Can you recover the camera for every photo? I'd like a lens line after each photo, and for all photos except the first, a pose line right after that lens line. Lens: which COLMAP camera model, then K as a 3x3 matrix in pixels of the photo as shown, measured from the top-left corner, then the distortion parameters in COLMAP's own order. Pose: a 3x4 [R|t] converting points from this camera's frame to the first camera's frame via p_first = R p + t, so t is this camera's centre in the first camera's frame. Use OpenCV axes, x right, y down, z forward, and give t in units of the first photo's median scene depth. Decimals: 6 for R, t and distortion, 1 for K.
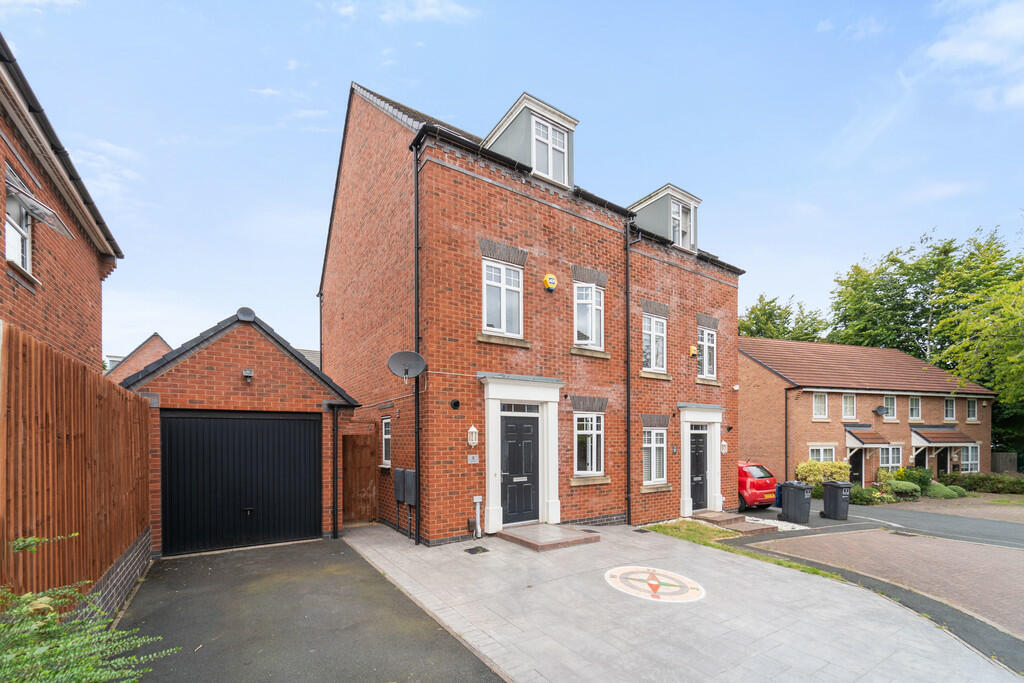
lens RADIAL K [[414.5, 0, 511.7], [0, 414.5, 308.0], [0, 0, 1]] dist [0.000483, 0.000034]
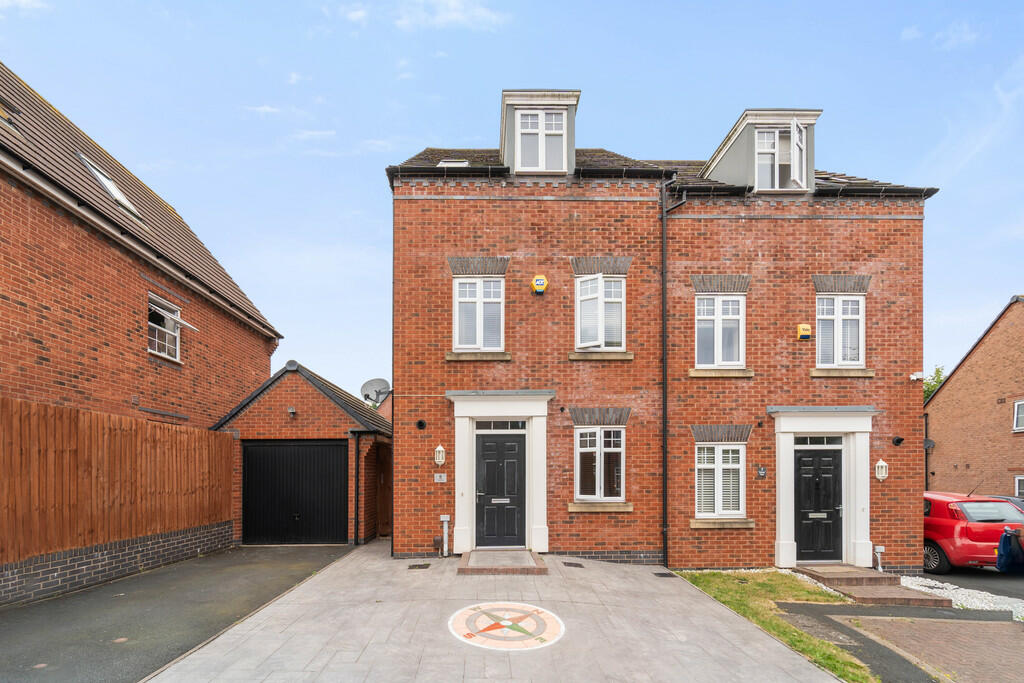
lens RADIAL K [[421.7, 0, 509.5], [0, 421.7, 343.0], [0, 0, 1]] dist [0.000462, -0.000163]
pose [[0.838928, -0.162717, -0.519348, 0.515087], [0.165956, 0.985296, -0.040625, 0.093415], [0.518322, -0.052108, 0.853596, 0.195023]]
